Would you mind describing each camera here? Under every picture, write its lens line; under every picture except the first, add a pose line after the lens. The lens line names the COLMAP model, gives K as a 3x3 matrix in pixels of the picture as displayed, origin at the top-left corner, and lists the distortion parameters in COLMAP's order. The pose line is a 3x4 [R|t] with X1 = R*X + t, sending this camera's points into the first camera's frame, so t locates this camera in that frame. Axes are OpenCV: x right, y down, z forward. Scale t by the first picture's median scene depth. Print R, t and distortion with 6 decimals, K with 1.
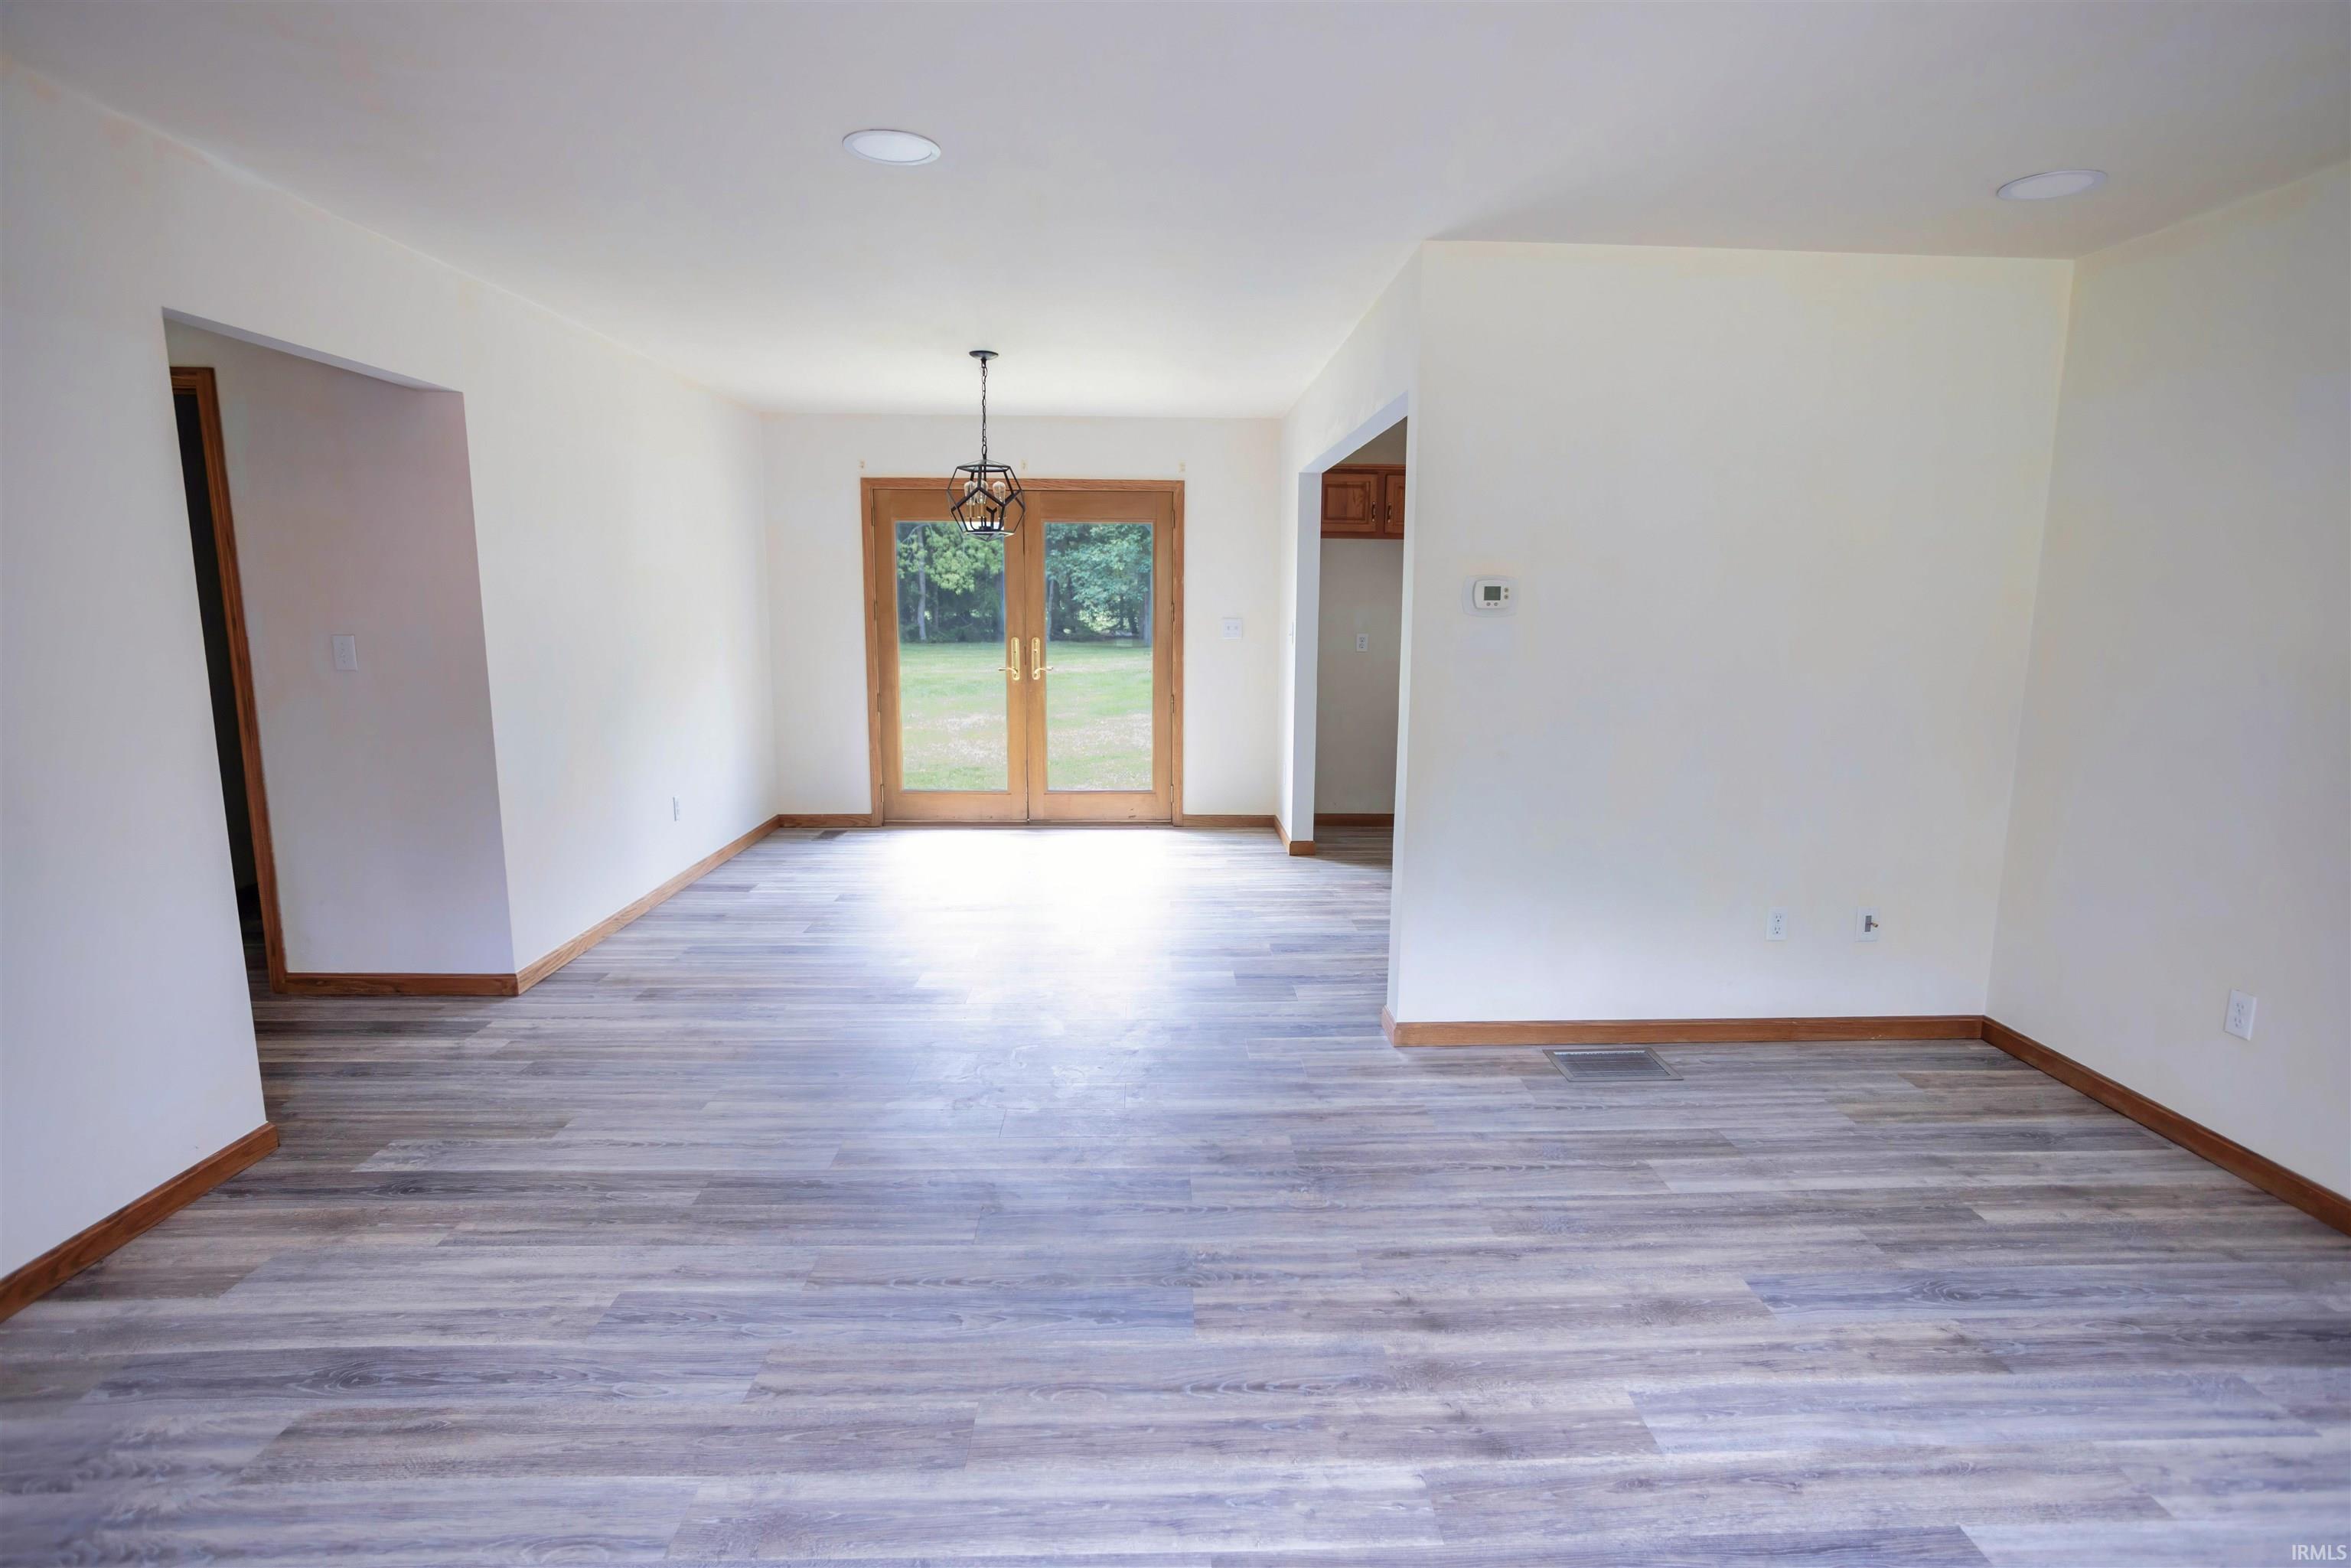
lens RADIAL K [[1195.2, 0, 1175.5], [0, 1195.2, 784.0], [0, 0, 1]] dist [-0.048616, 0.026822]
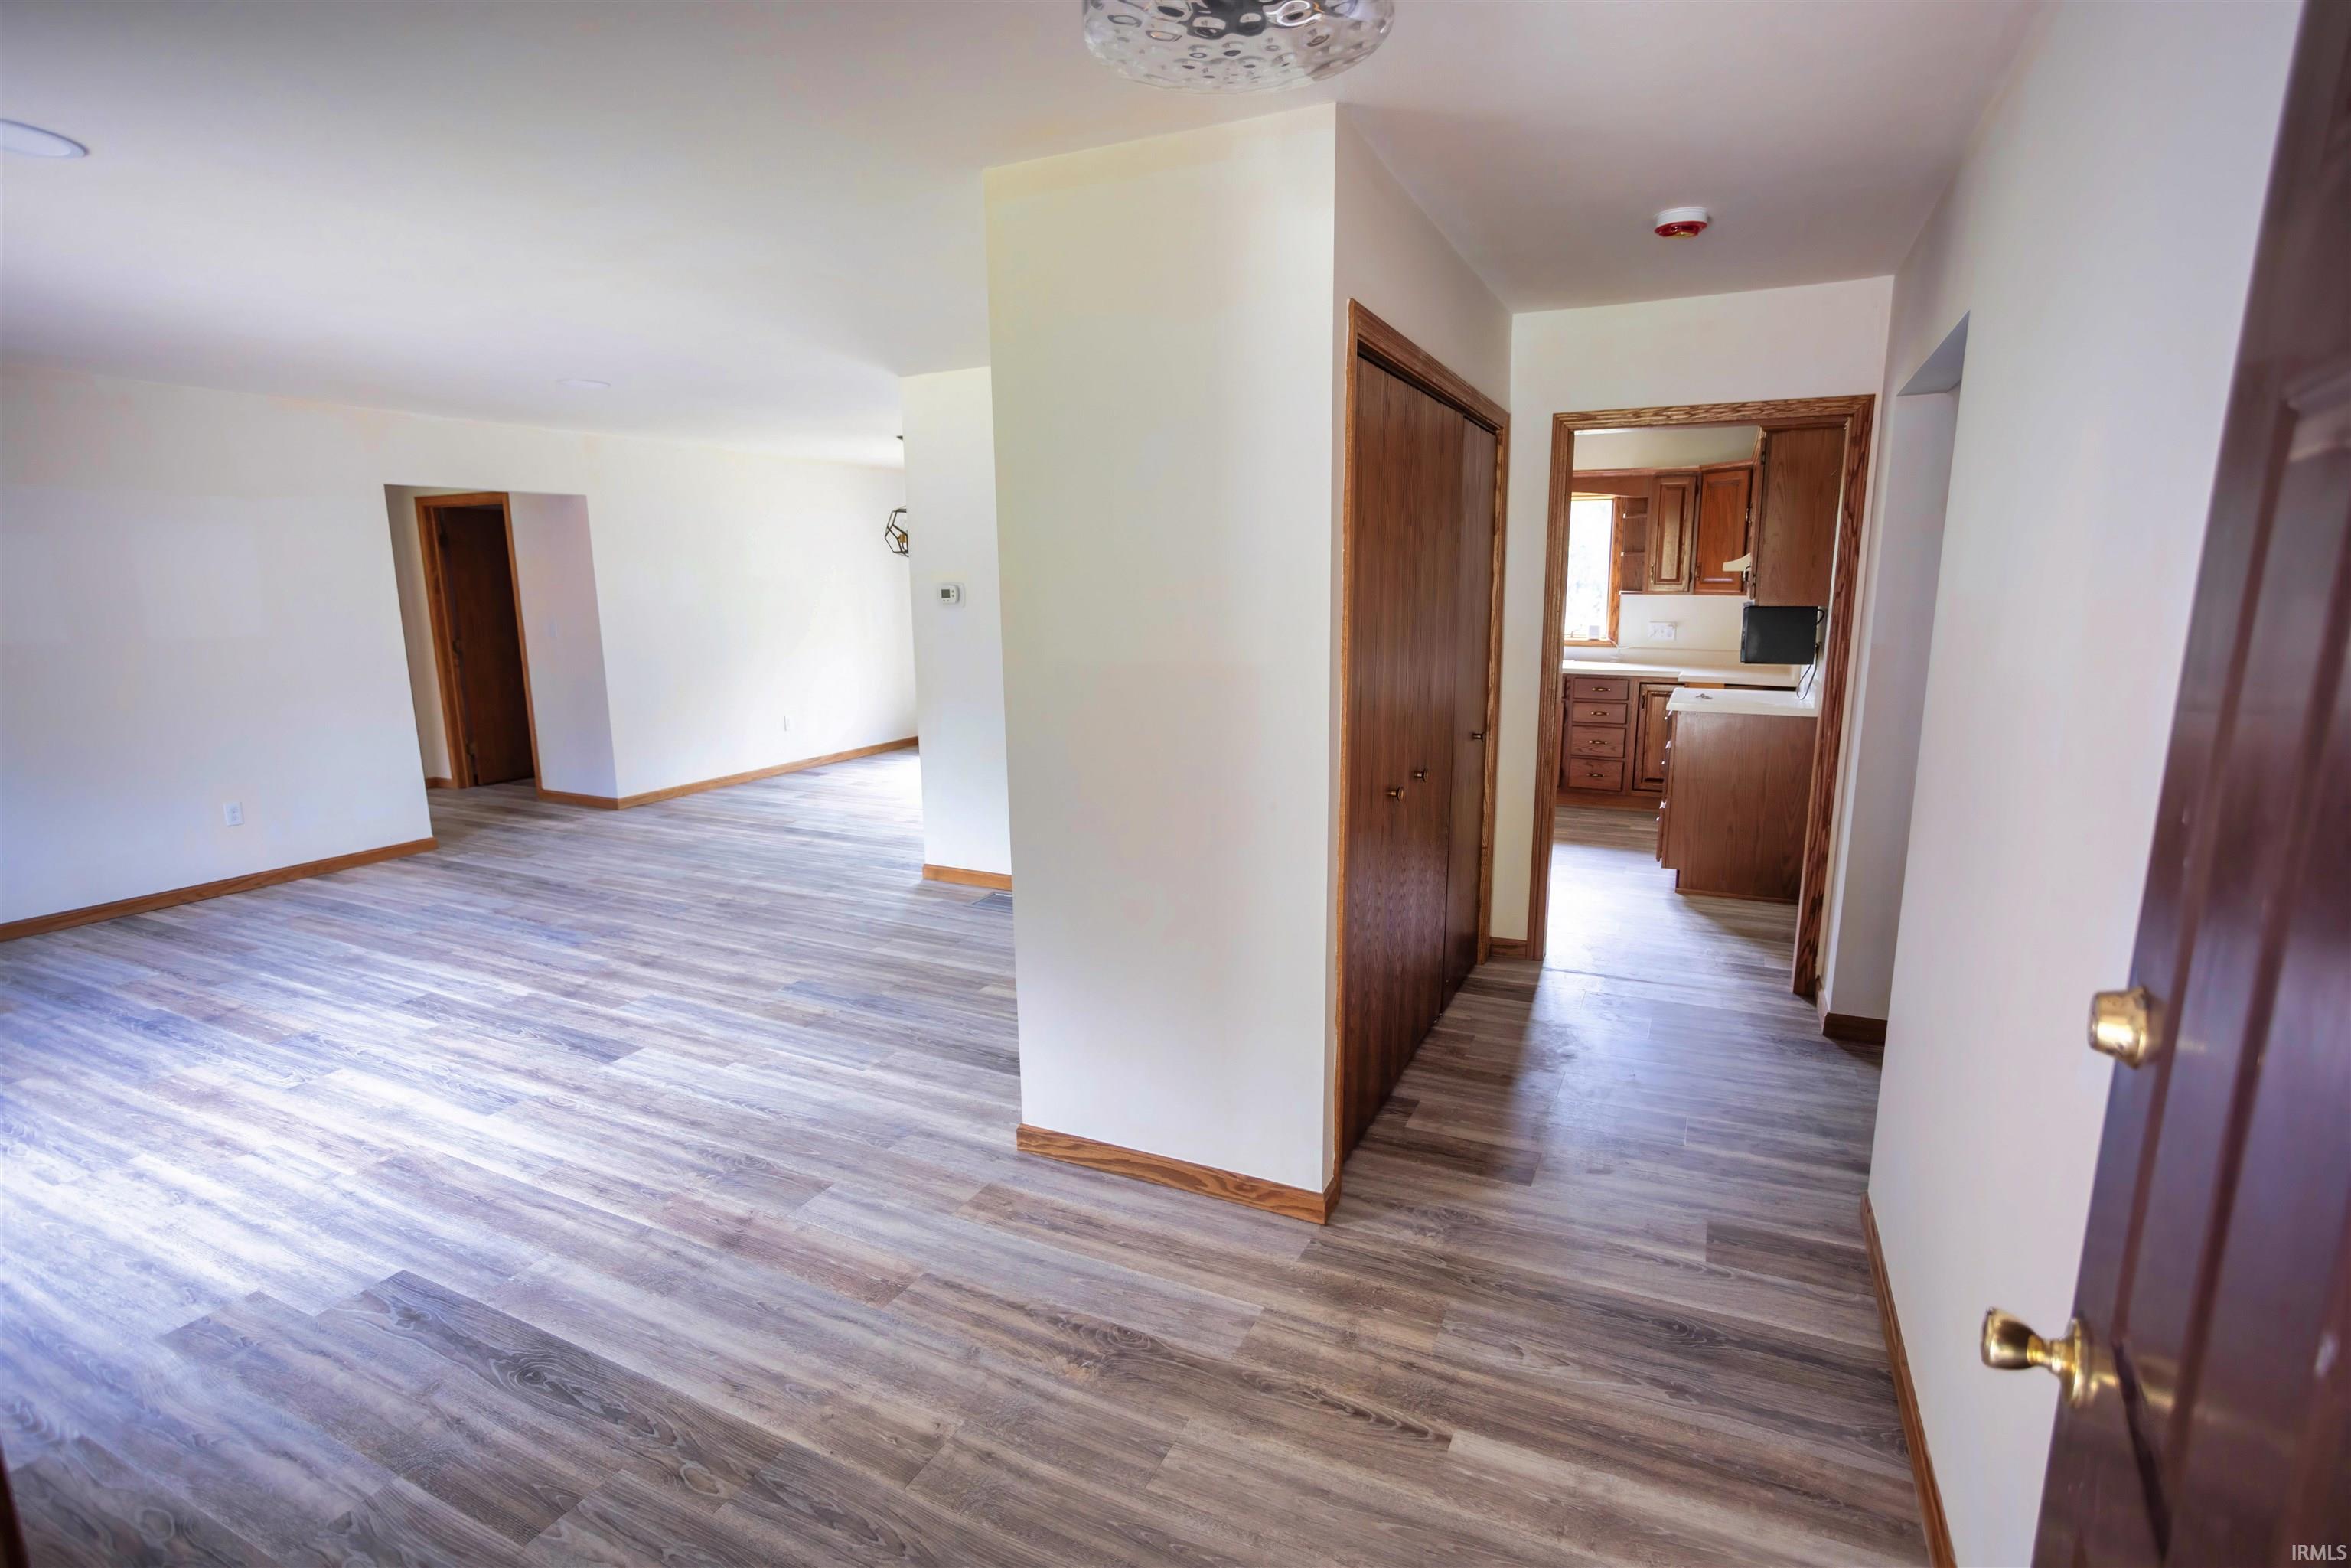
lens RADIAL K [[1115.2, 0, 1175.5], [0, 1115.2, 784.0], [0, 0, 1]] dist [-0.003120, -0.000313]
pose [[0.873216, 0.074121, -0.481664, 1.873194], [-0.059985, 0.997198, 0.044706, 0.010770], [0.483628, -0.010145, 0.875215, -0.223282]]
